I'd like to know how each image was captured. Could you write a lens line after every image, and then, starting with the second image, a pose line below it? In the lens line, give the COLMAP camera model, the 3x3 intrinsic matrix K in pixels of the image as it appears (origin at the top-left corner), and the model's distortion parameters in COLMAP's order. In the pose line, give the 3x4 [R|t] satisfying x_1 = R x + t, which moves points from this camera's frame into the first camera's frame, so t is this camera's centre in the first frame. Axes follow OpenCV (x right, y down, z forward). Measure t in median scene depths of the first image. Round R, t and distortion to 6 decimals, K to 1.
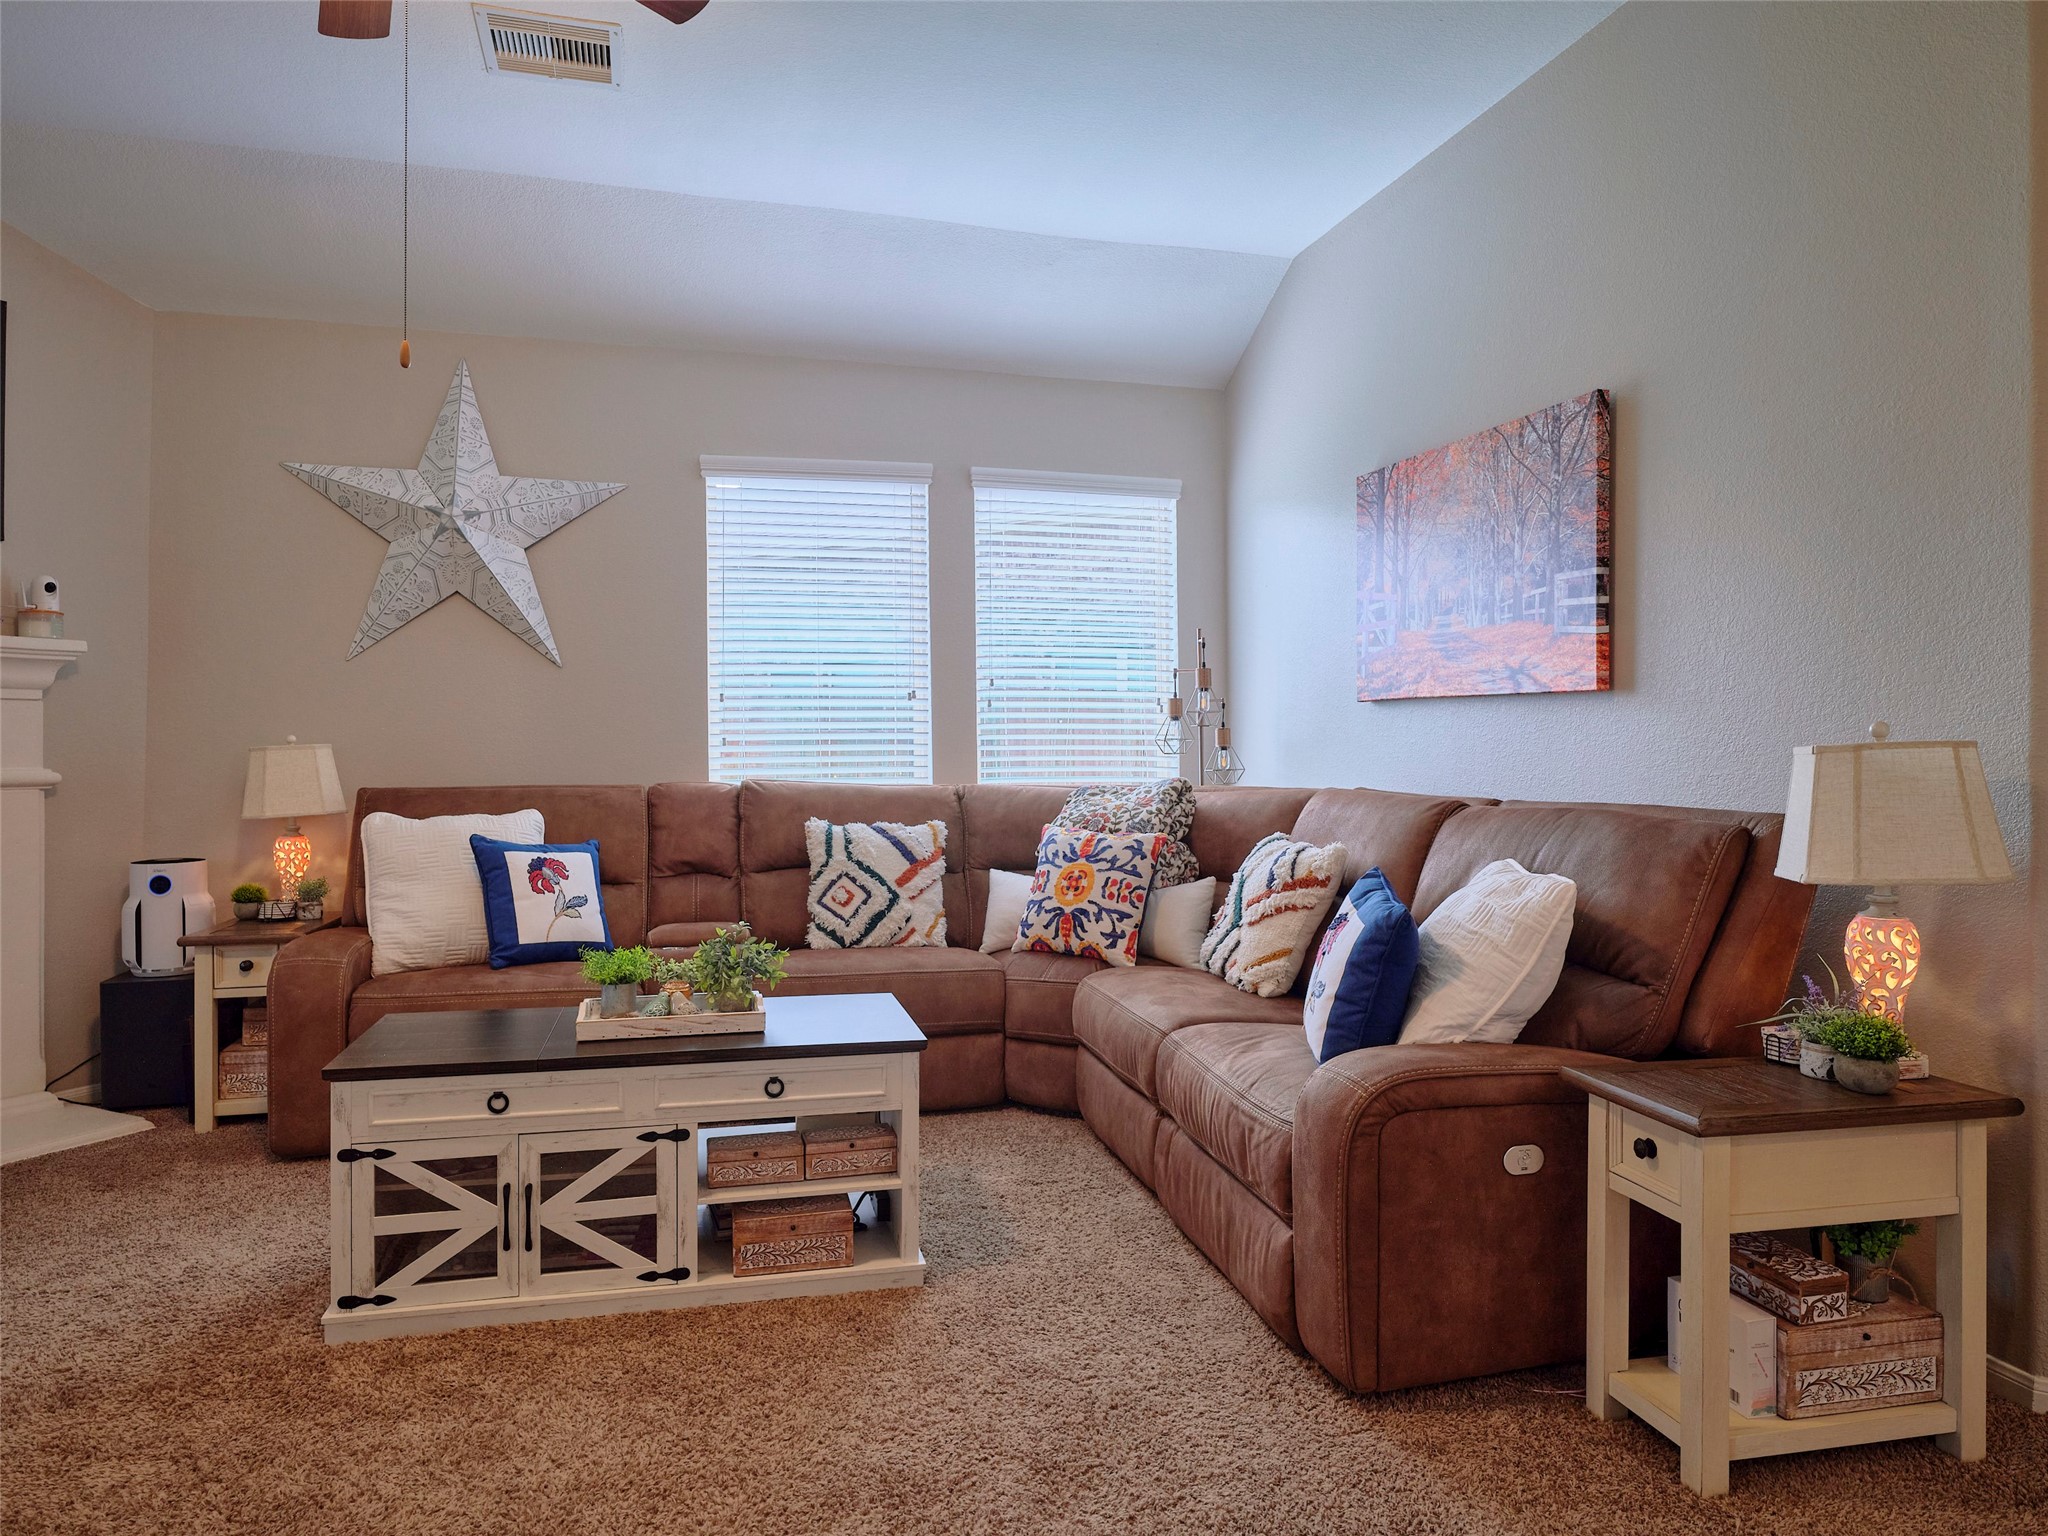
lens RADIAL K [[1317.7, 0, 1019.9], [0, 1317.7, 741.2], [0, 0, 1]] dist [-0.002695, 0.000222]
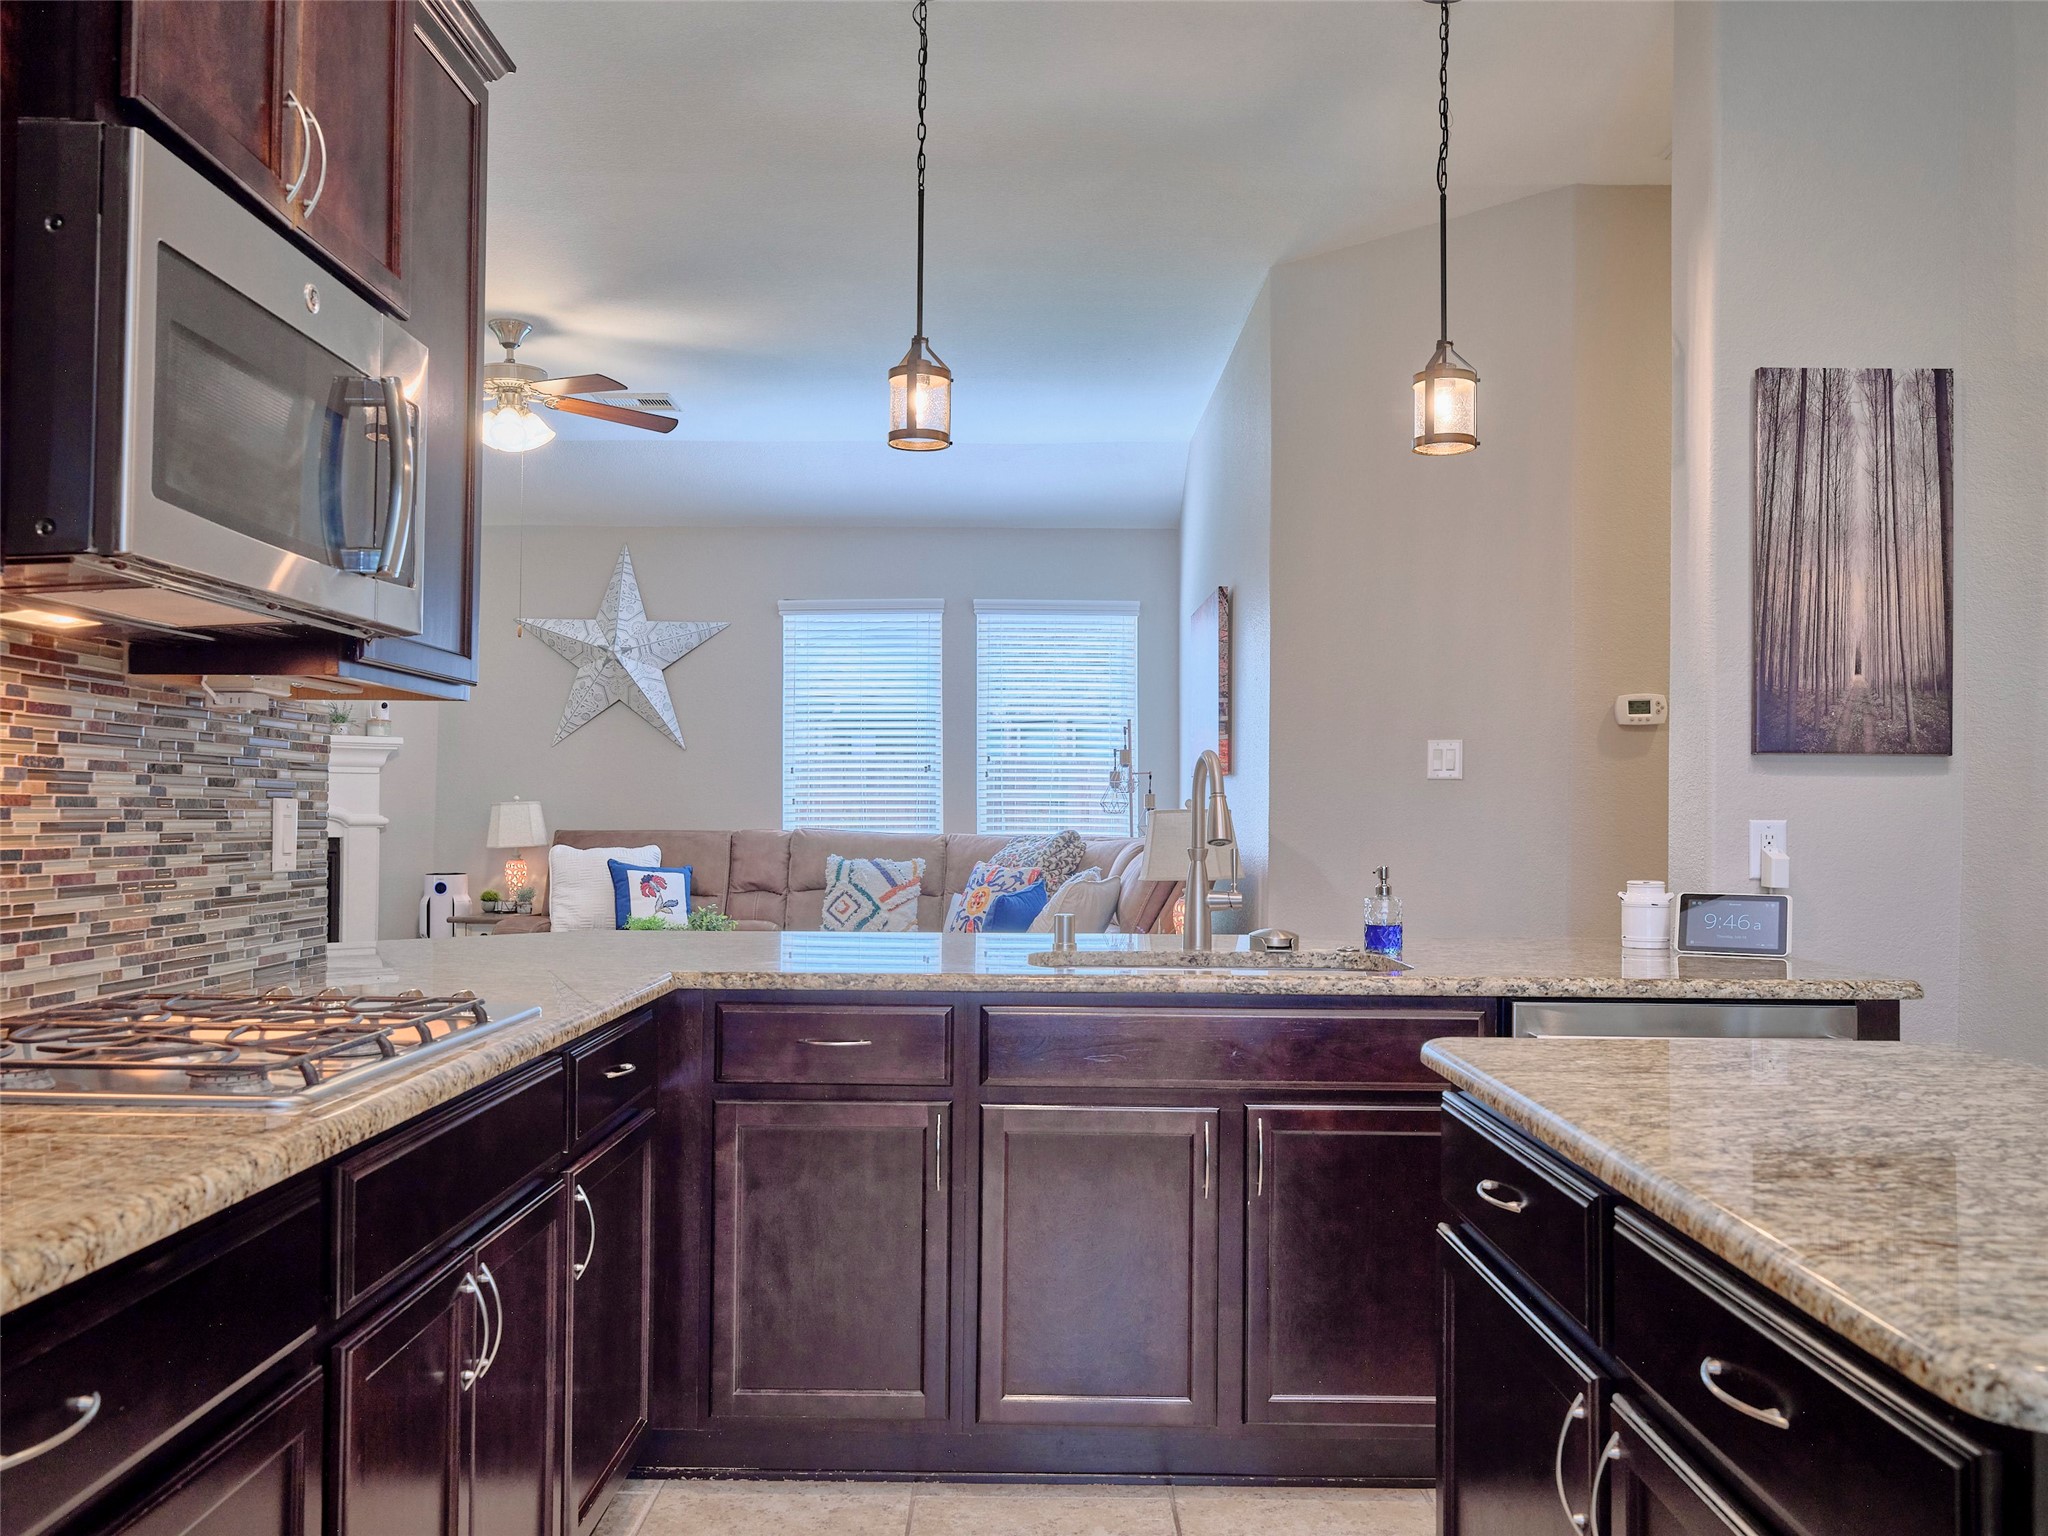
lens RADIAL K [[1673.0, 0, 1018.8], [0, 1673.0, 767.0], [0, 0, 1]] dist [0.000761, -0.002798]
pose [[0.962738, 0.002494, -0.270423, 0.708010], [-0.007278, 0.999834, -0.016687, -0.012245], [0.270337, 0.018033, 0.962597, -0.953088]]
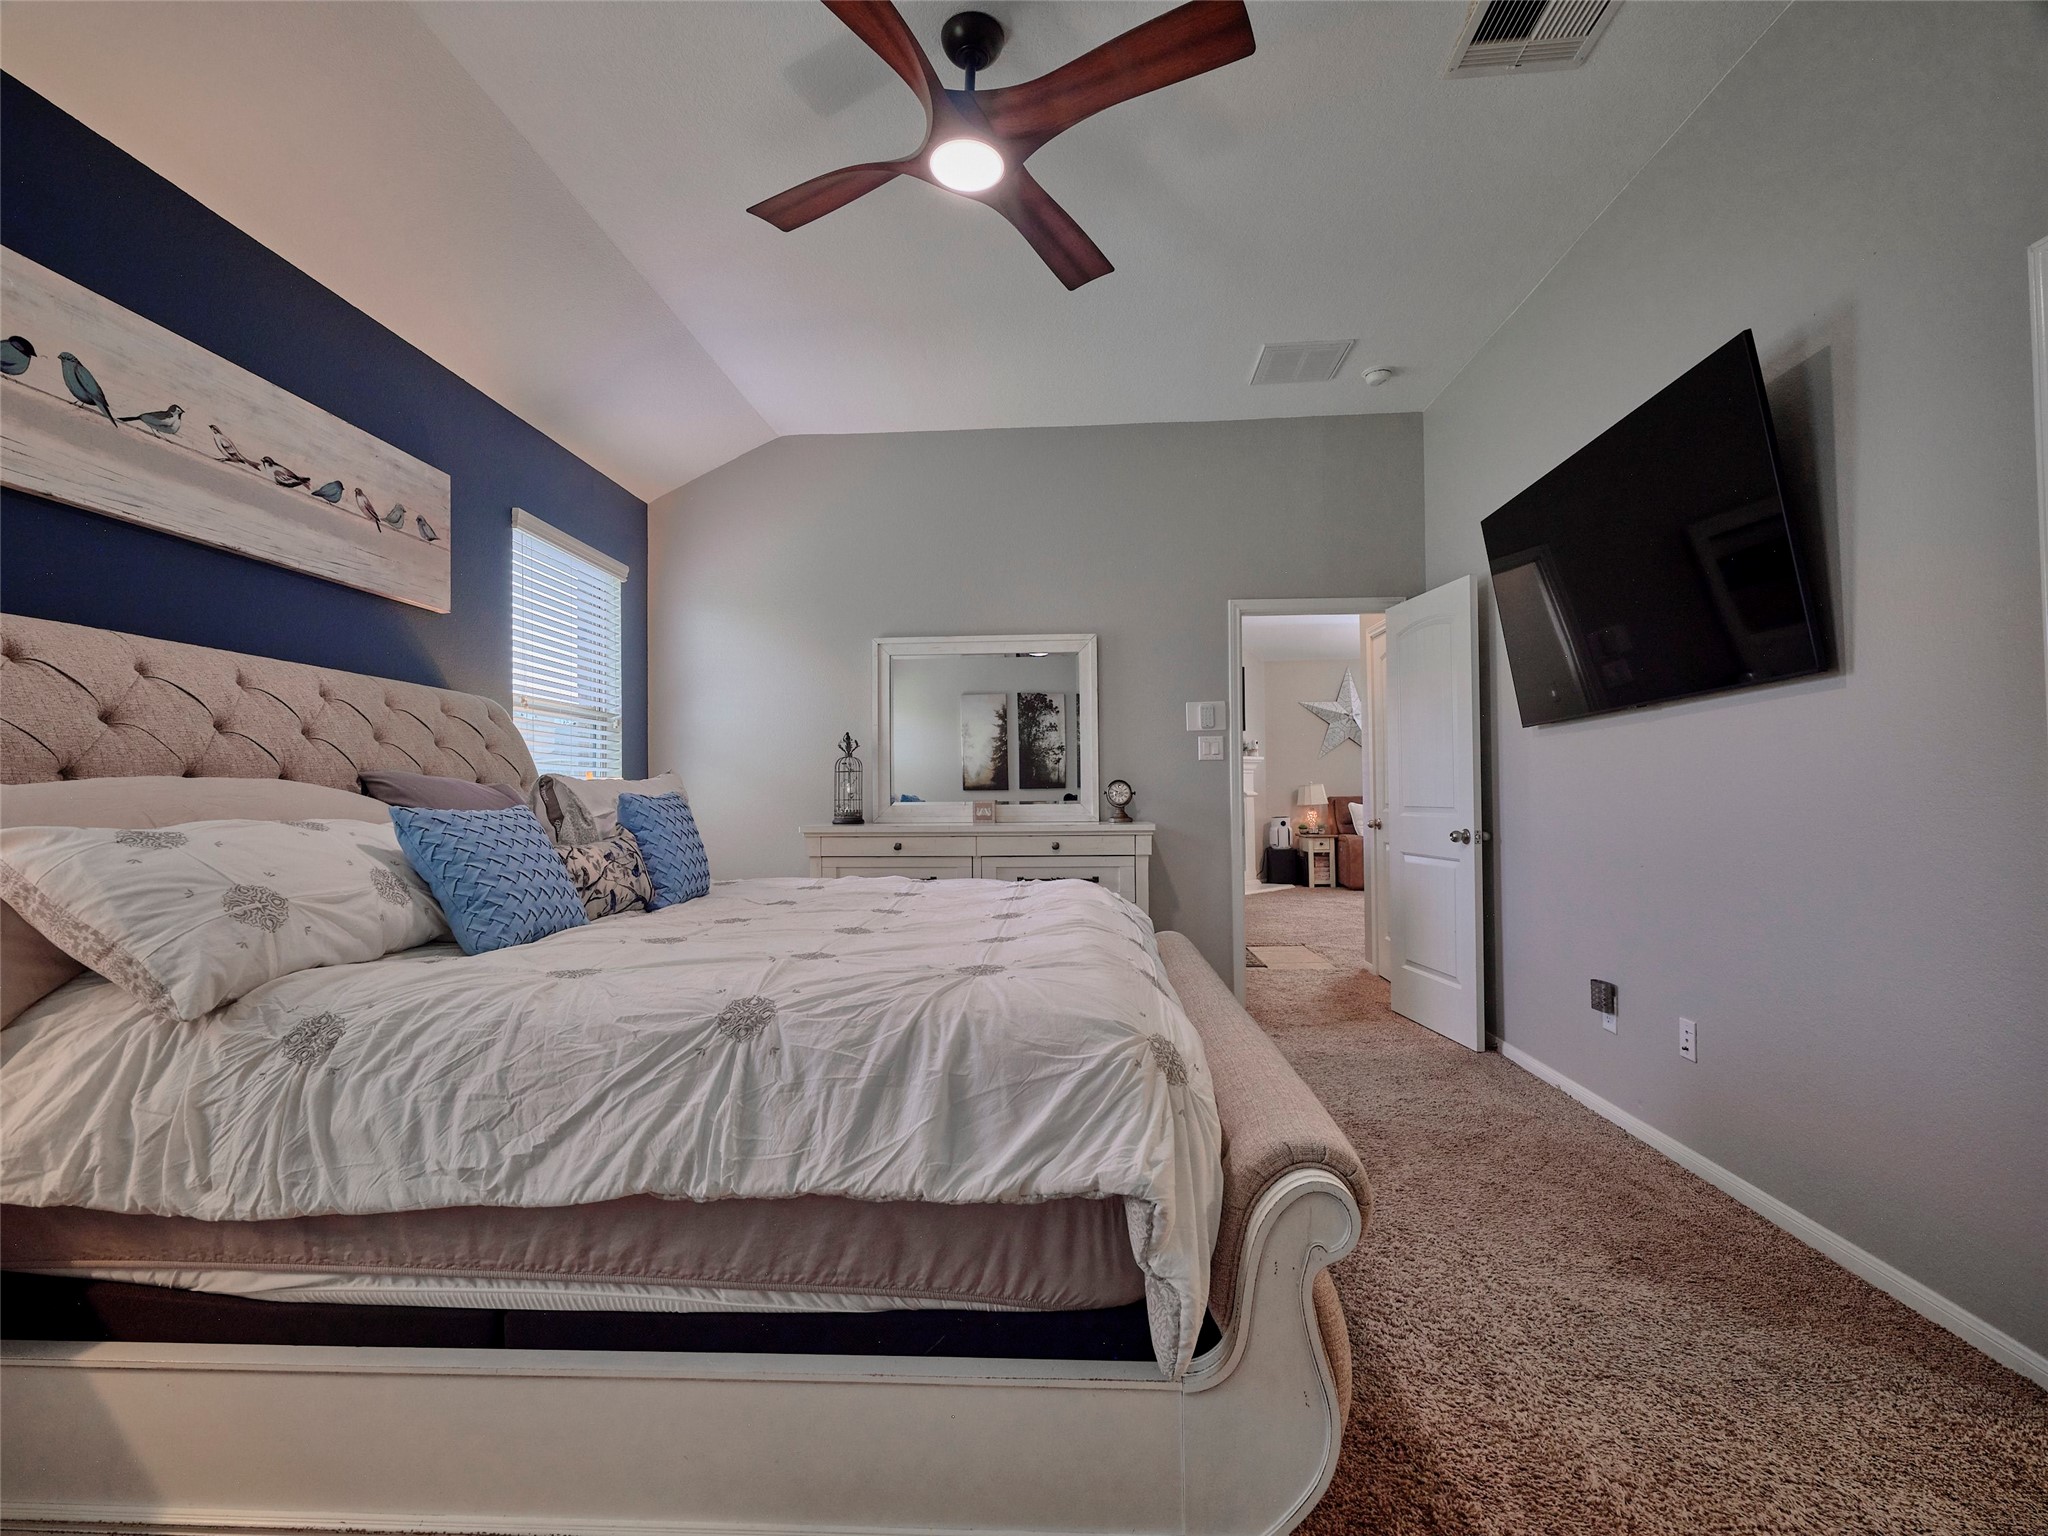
lens RADIAL K [[923.4, 0, 1019.7], [0, 923.4, 768.1], [0, 0, 1]] dist [-0.000888, 0.000163]
pose [[0.949136, -0.020634, -0.314190, -0.656676], [0.013704, 0.999612, -0.024252, 0.010989], [0.314569, 0.018713, 0.949050, -1.985786]]
